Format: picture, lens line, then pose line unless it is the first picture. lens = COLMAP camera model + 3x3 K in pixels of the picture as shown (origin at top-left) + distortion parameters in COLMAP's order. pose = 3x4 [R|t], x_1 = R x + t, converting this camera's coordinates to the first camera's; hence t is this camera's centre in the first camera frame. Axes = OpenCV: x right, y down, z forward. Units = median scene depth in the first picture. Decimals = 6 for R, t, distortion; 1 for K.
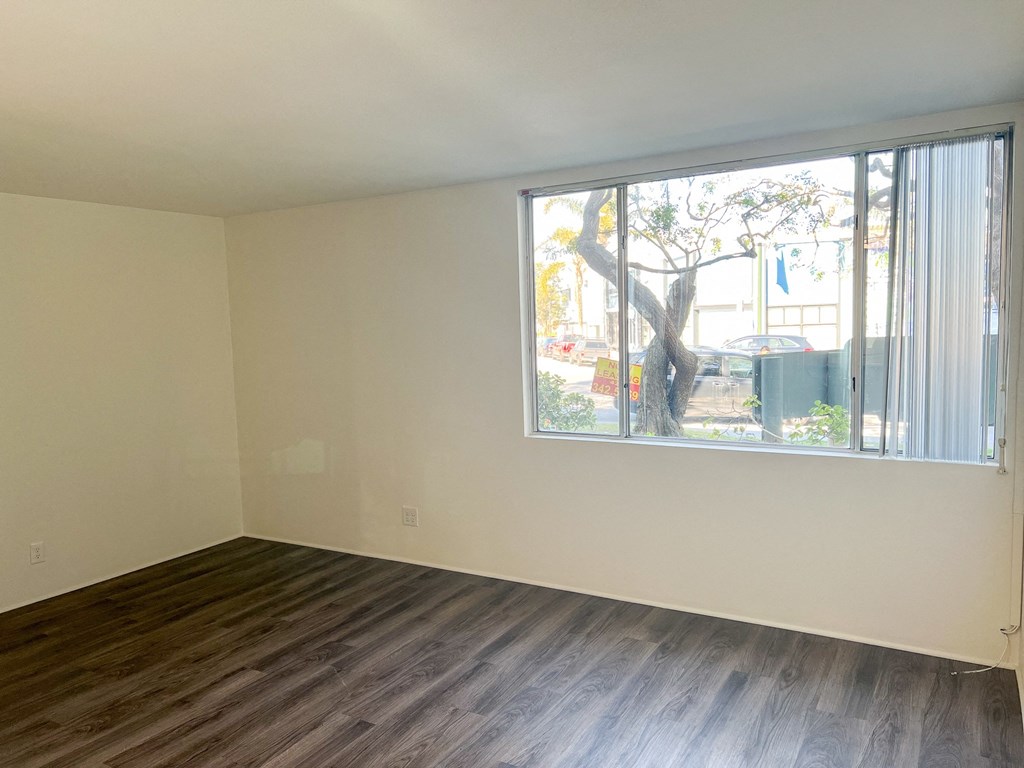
lens RADIAL K [[767.2, 0, 504.5], [0, 767.2, 379.3], [0, 0, 1]] dist [0.084631, -0.112976]
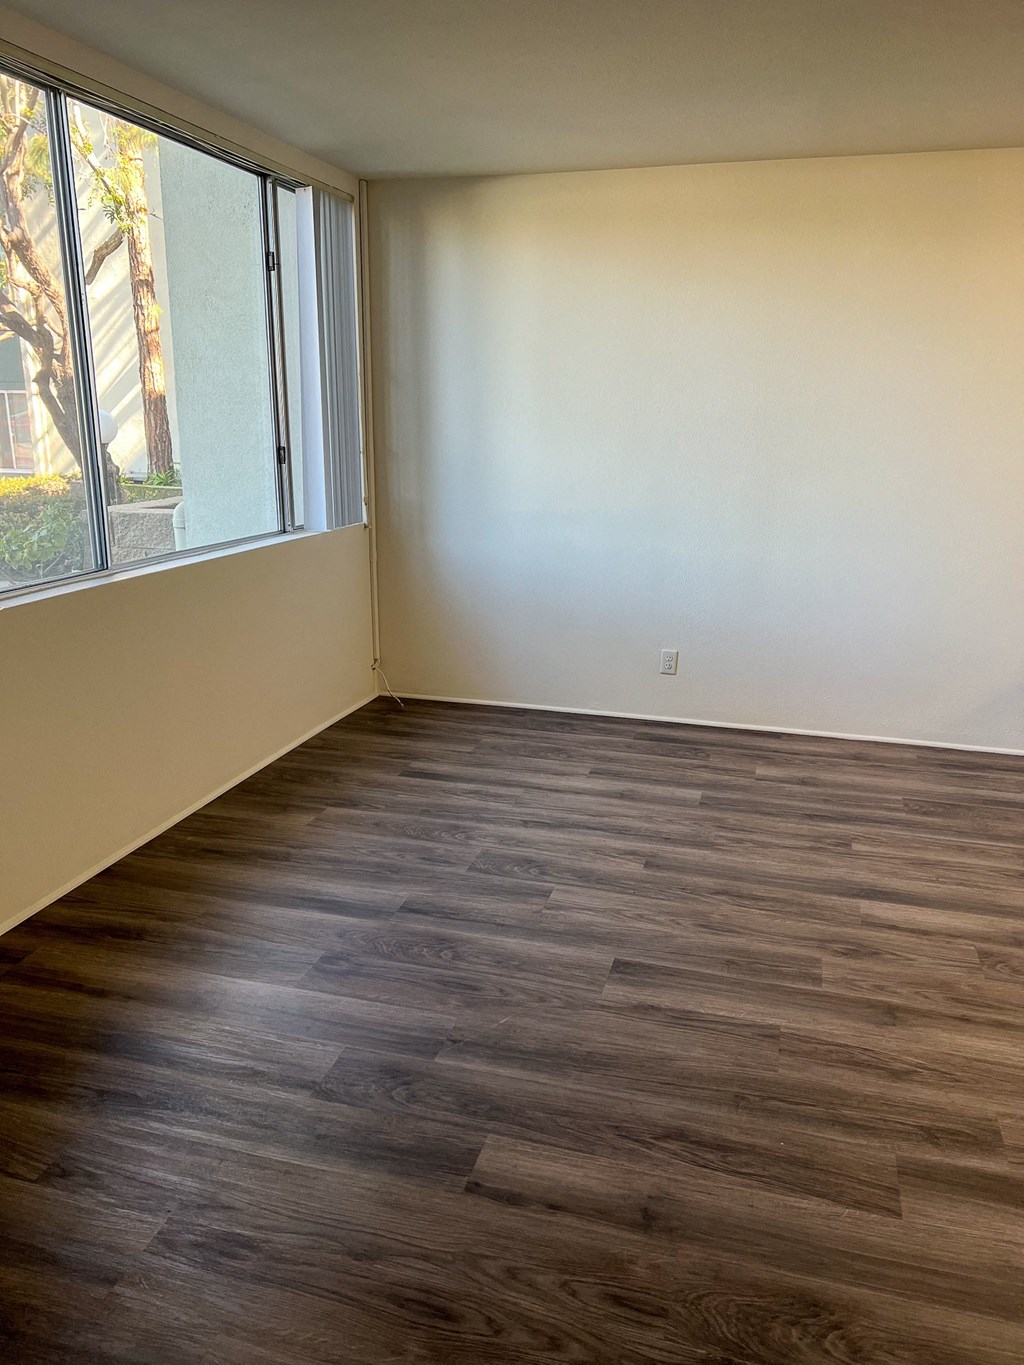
lens RADIAL K [[1022.7, 0, 512.0], [0, 1022.7, 682.5], [0, 0, 1]] dist [0.084631, -0.112976]
pose [[-0.263389, -0.222625, 0.938650, -0.863731], [0.070761, 0.965928, 0.248950, -0.021420], [-0.962091, 0.131990, -0.238662, 1.168468]]
